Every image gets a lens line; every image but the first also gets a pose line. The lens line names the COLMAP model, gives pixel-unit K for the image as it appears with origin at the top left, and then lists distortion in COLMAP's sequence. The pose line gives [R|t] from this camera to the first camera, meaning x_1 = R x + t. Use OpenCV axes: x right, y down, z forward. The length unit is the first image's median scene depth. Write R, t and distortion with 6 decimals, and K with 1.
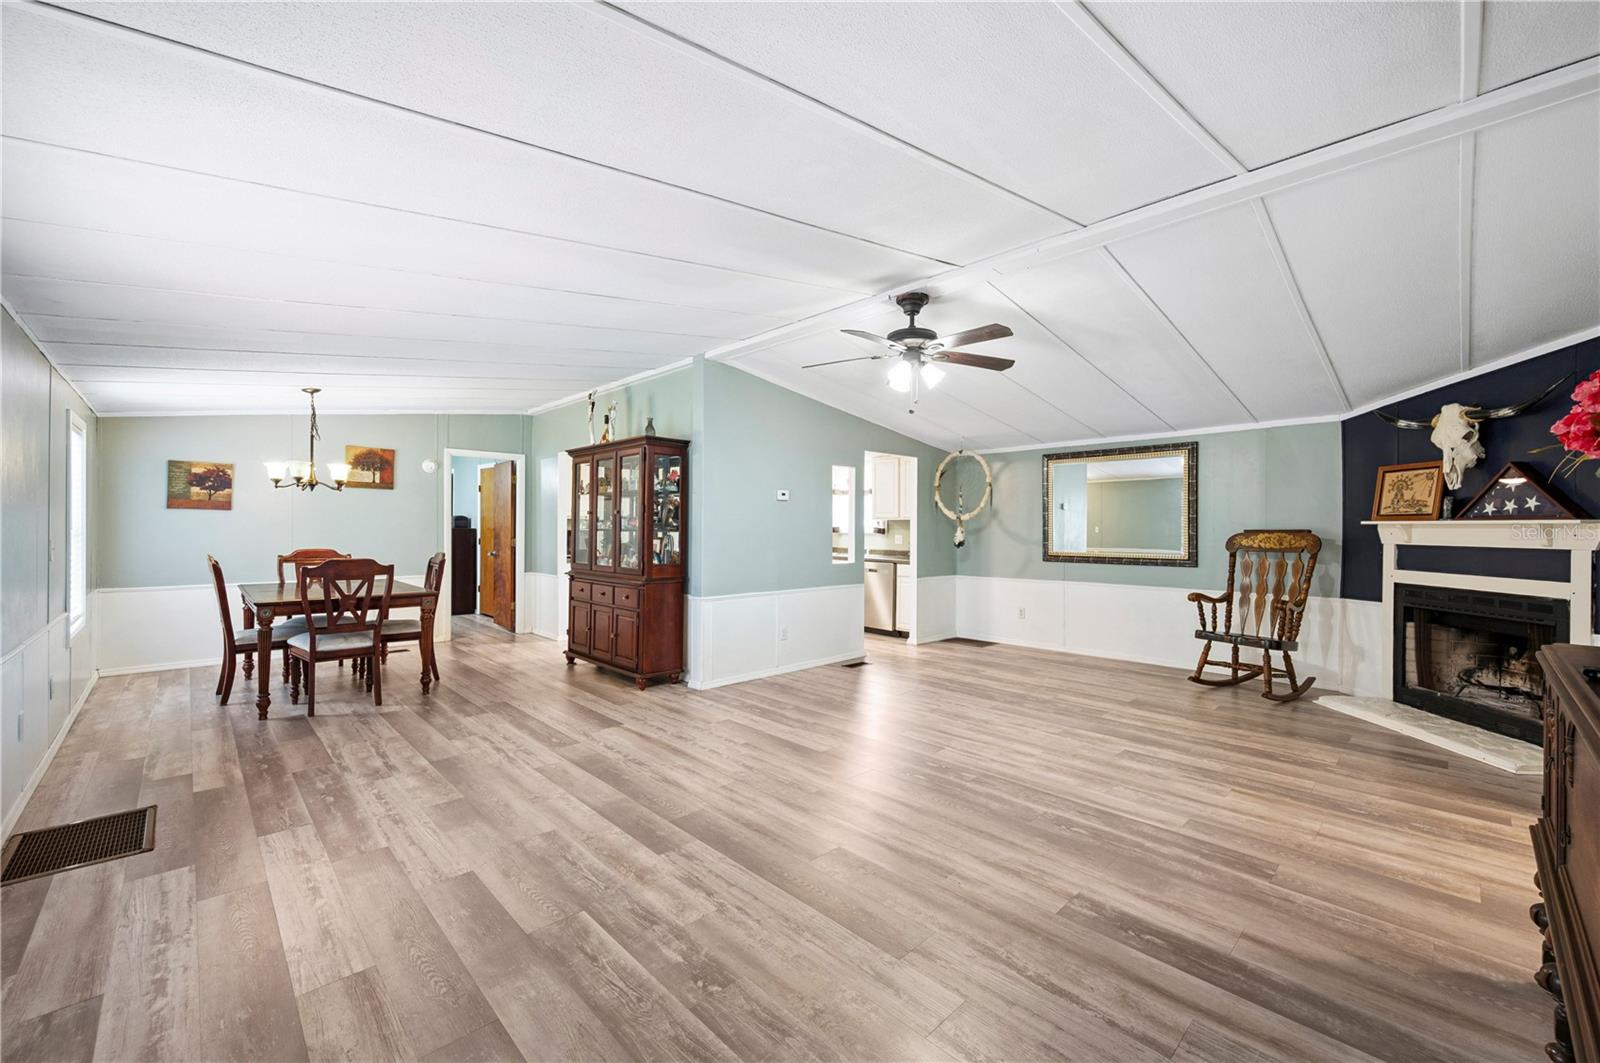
lens RADIAL K [[638.6, 0, 807.3], [0, 638.6, 529.0], [0, 0, 1]] dist [-0.000995, 0.000205]
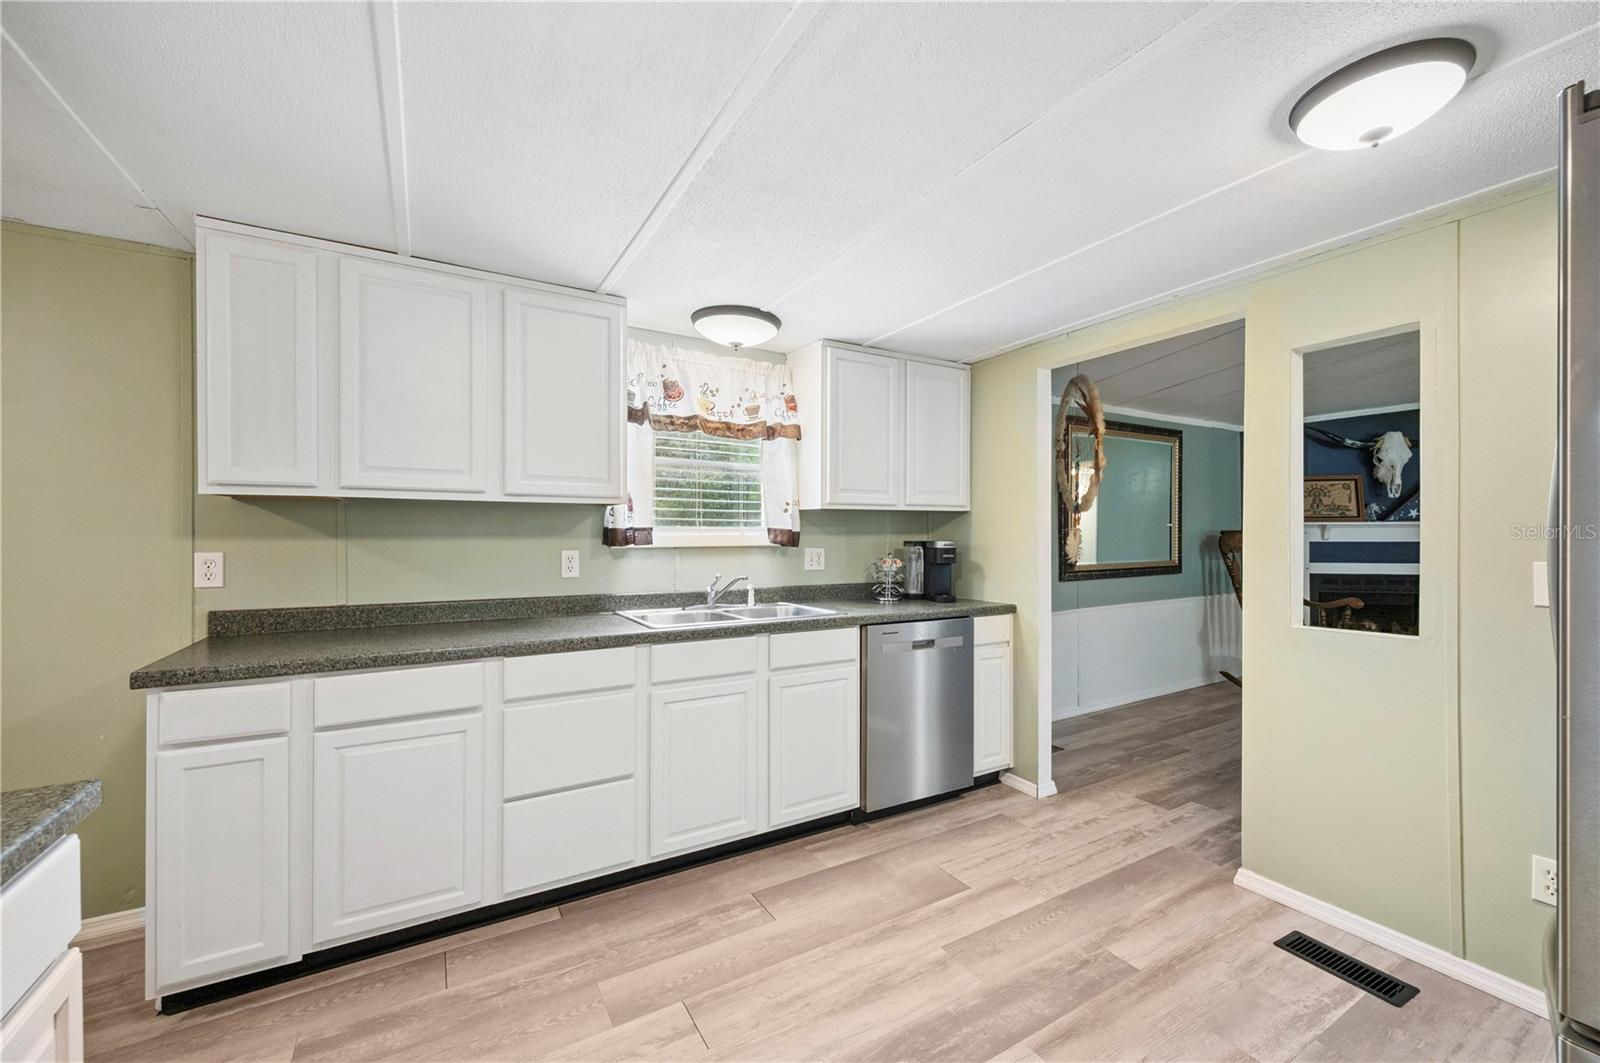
lens RADIAL K [[638.6, 0, 800.4], [0, 638.6, 535.2], [0, 0, 1]] dist [-0.000995, 0.000205]
pose [[0.231124, -0.001531, 0.972923, -0.468561], [0.009598, 0.999954, -0.000707, 0.003296], [-0.972877, 0.009501, 0.231128, 1.680349]]
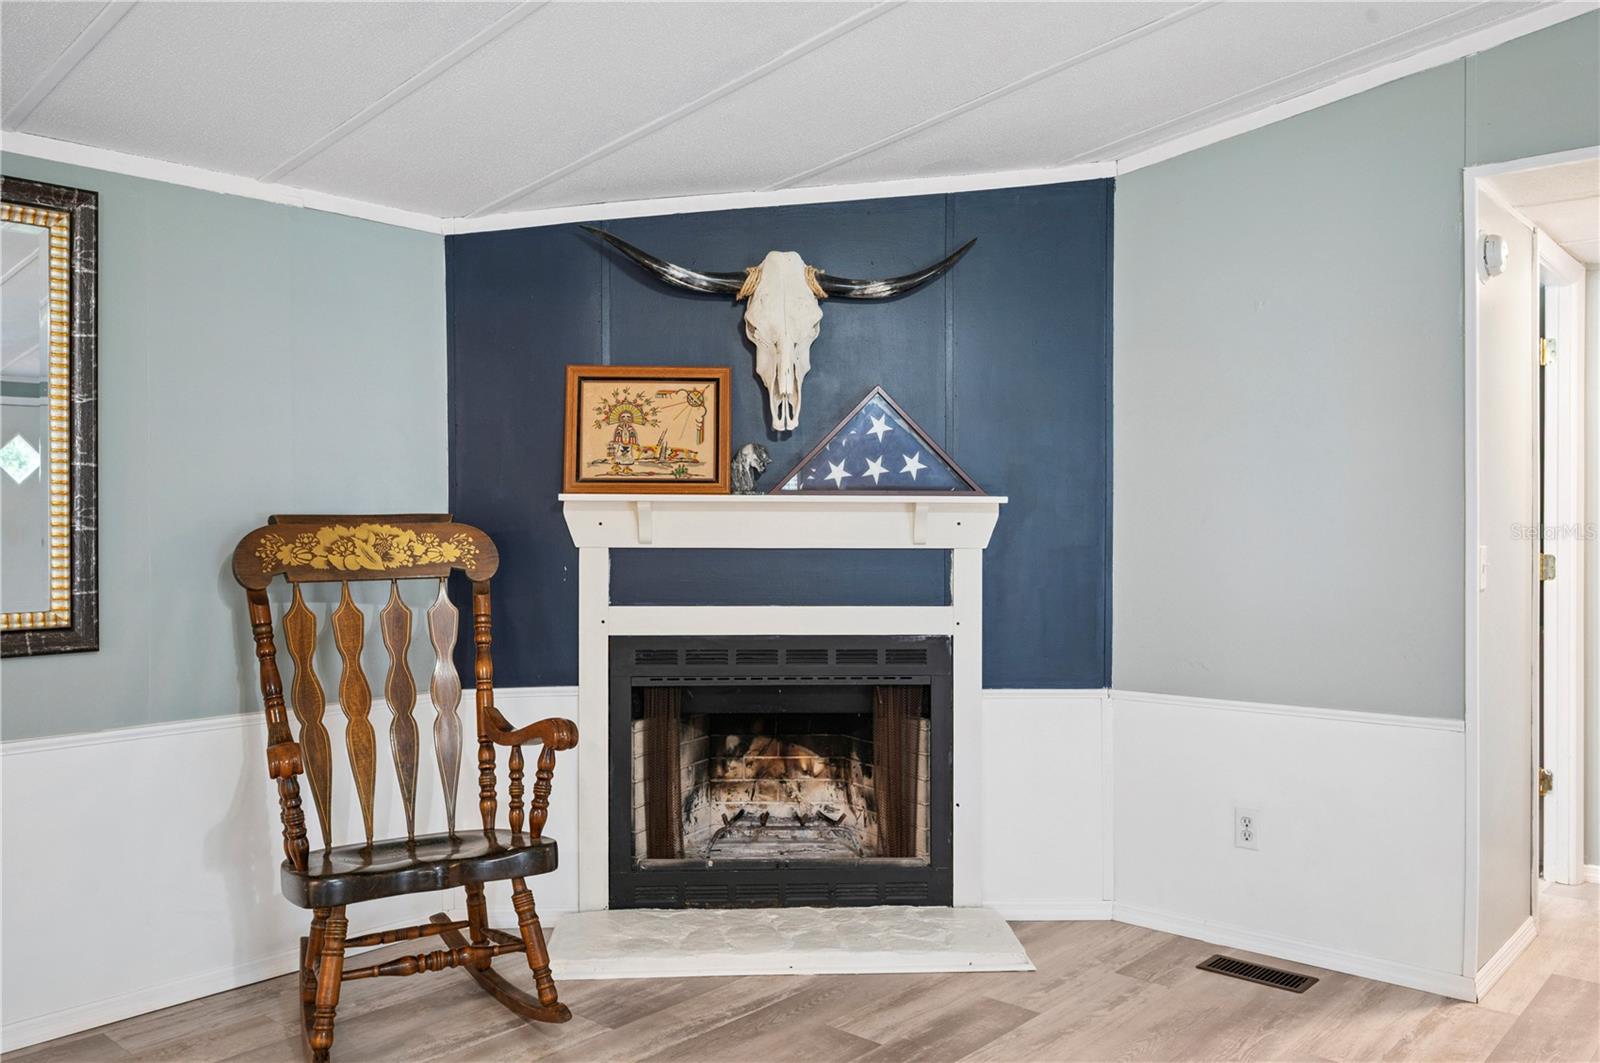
lens RADIAL K [[1212.7, 0, 804.4], [0, 1212.7, 531.2], [0, 0, 1]] dist [-0.007600, -0.003221]
pose [[-0.079270, -0.009573, 0.996807, 0.090325], [0.001520, 0.999952, 0.009724, 0.004689], [-0.996852, 0.002286, -0.079251, 0.950142]]
